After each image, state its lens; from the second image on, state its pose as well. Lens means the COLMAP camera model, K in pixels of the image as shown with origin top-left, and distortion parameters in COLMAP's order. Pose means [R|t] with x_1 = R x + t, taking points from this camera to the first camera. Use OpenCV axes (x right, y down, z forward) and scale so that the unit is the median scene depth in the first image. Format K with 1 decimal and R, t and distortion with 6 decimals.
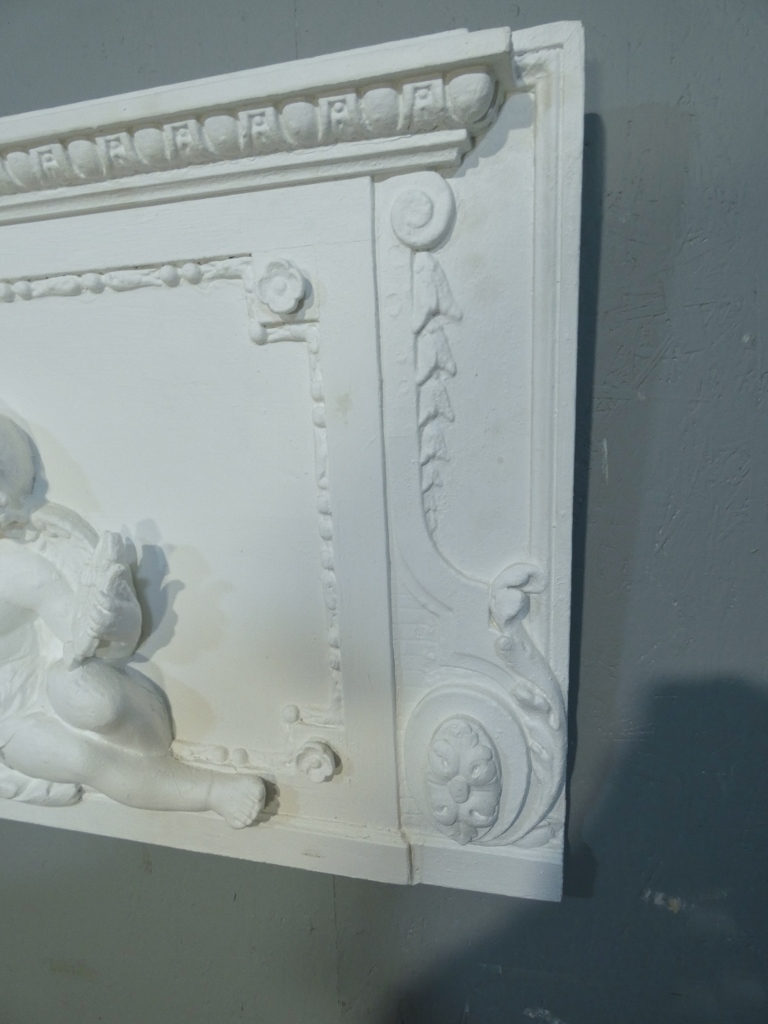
lens RADIAL K [[612.2, 0, 386.7], [0, 612.2, 508.0], [0, 0, 1]] dist [0.001259, -0.008389]
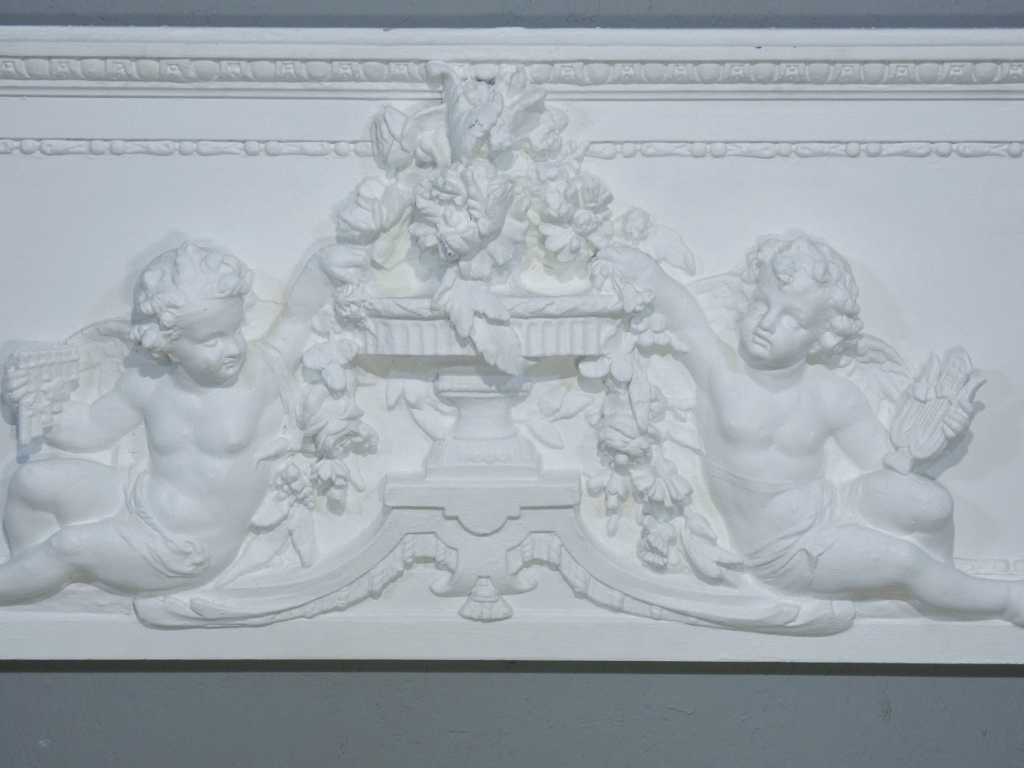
lens RADIAL K [[3005.7, 0, 524.3], [0, 3005.7, 400.9], [0, 0, 1]] dist [0.324579, 0.000000]
pose [[0.970091, 0.024852, 0.241468, -2.991180], [0.001769, 0.993995, -0.109412, 0.867460], [-0.242737, 0.106567, 0.964221, -5.010568]]
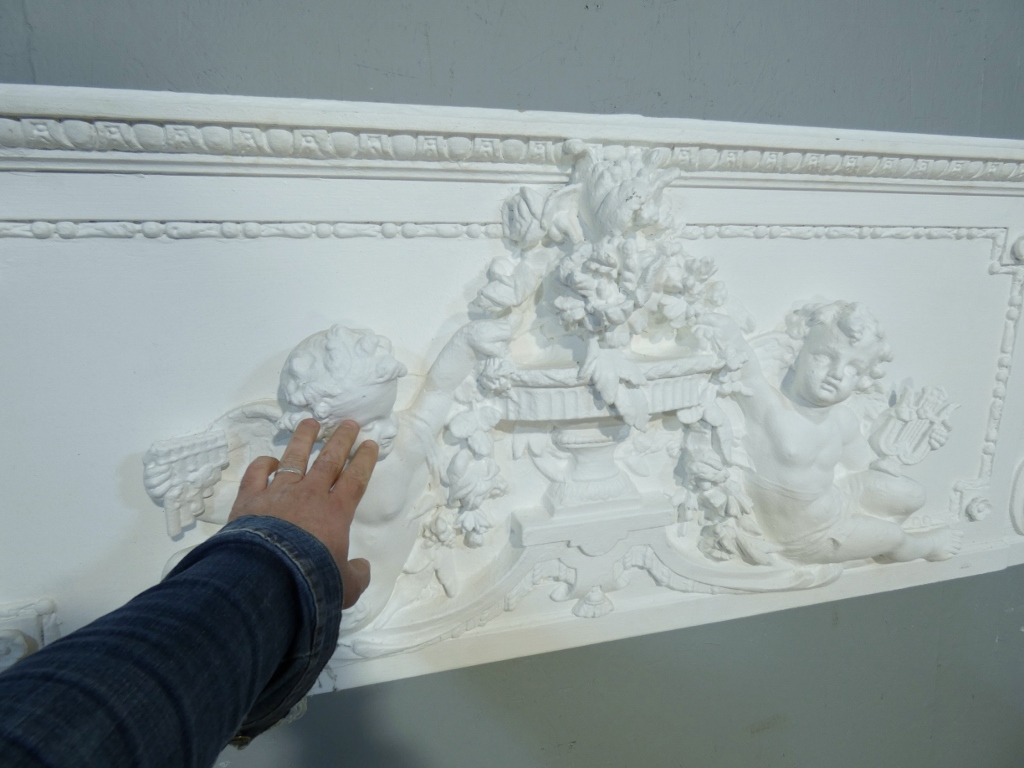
lens RADIAL K [[612.2, 0, 515.9], [0, 612.2, 382.5], [0, 0, 1]] dist [0.001259, -0.008389]
pose [[0.870313, -0.052603, 0.489681, -2.434162], [0.073772, 0.996986, -0.024016, -0.009907], [-0.486942, 0.057026, 0.871571, 0.133705]]
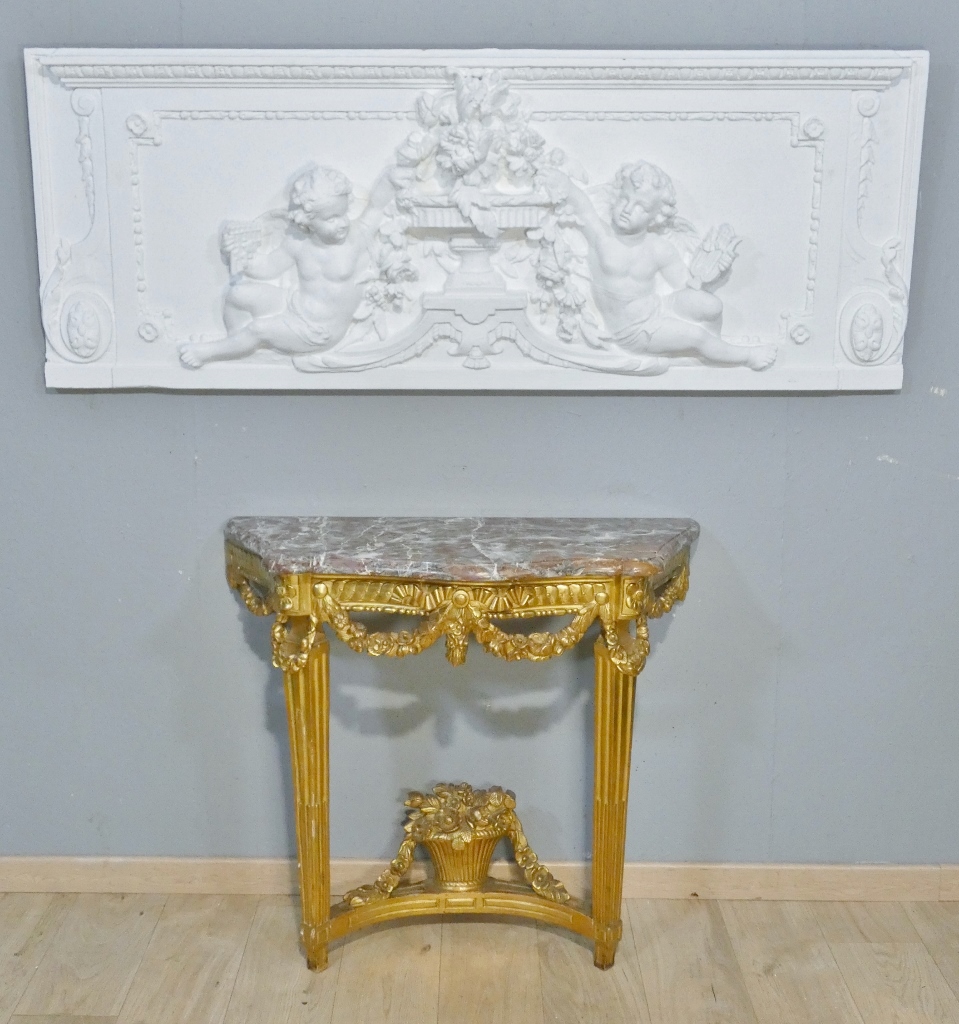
lens RADIAL K [[1385.0, 0, 481.1], [0, 1385.0, 423.0], [0, 0, 1]] dist [0.037367, 0.000000]
pose [[0.966722, -0.001779, 0.255823, -2.928425], [0.004577, 0.999936, -0.010343, 0.910177], [-0.255788, 0.011170, 0.966668, -4.153085]]
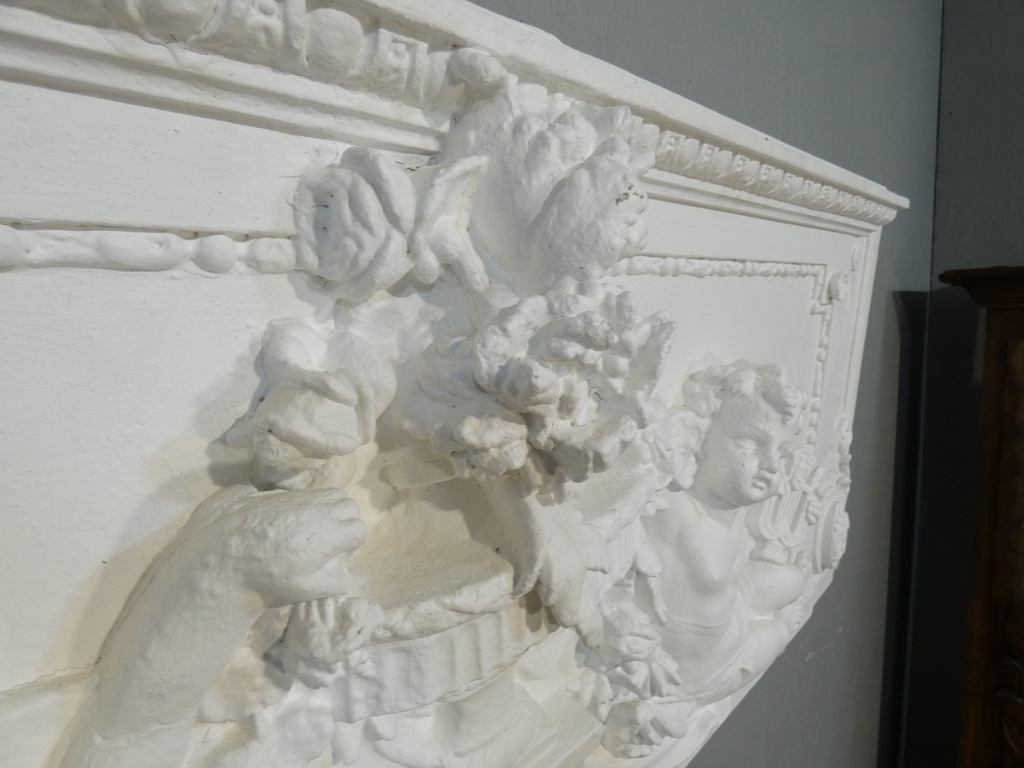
lens RADIAL K [[612.2, 0, 515.4], [0, 612.2, 382.4], [0, 0, 1]] dist [0.001259, -0.008389]
pose [[0.473610, -0.098379, 0.875223, -2.146398], [0.164526, 0.986132, 0.021816, -0.268051], [-0.865231, 0.133664, 0.483227, 0.957626]]
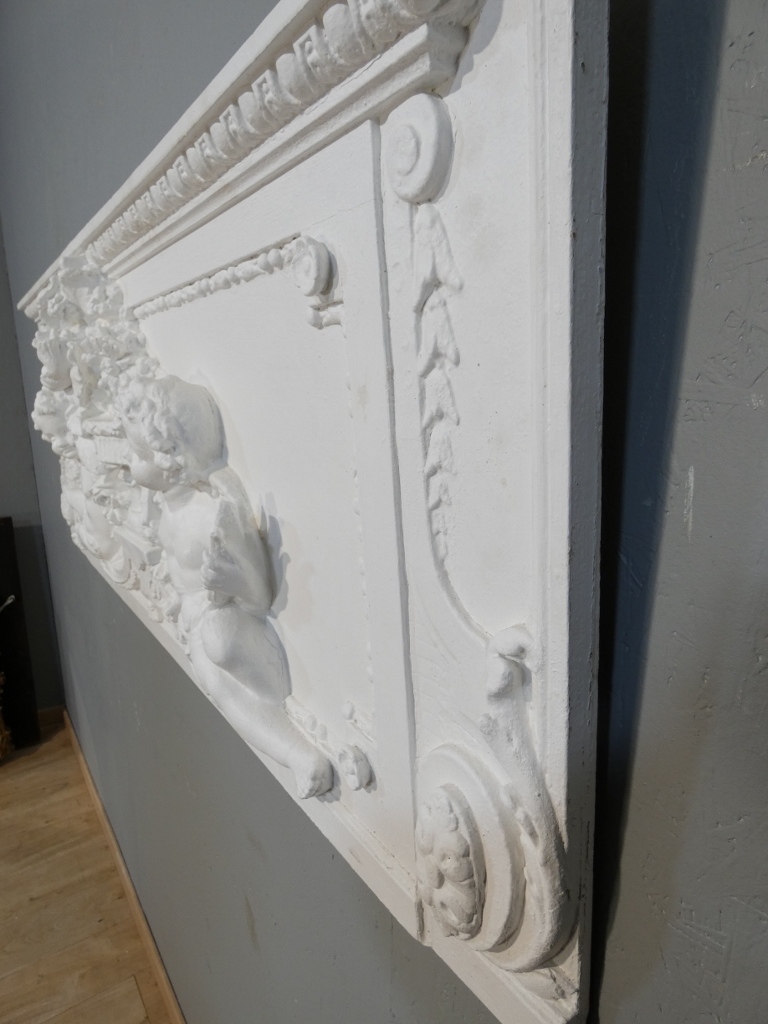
lens RADIAL K [[612.2, 0, 380.4], [0, 612.2, 511.8], [0, 0, 1]] dist [0.001259, -0.008389]
pose [[0.761995, 0.154090, -0.628983, 0.525331], [-0.108162, 0.987918, 0.110989, -0.106181], [0.638486, -0.016541, 0.769456, 0.338433]]
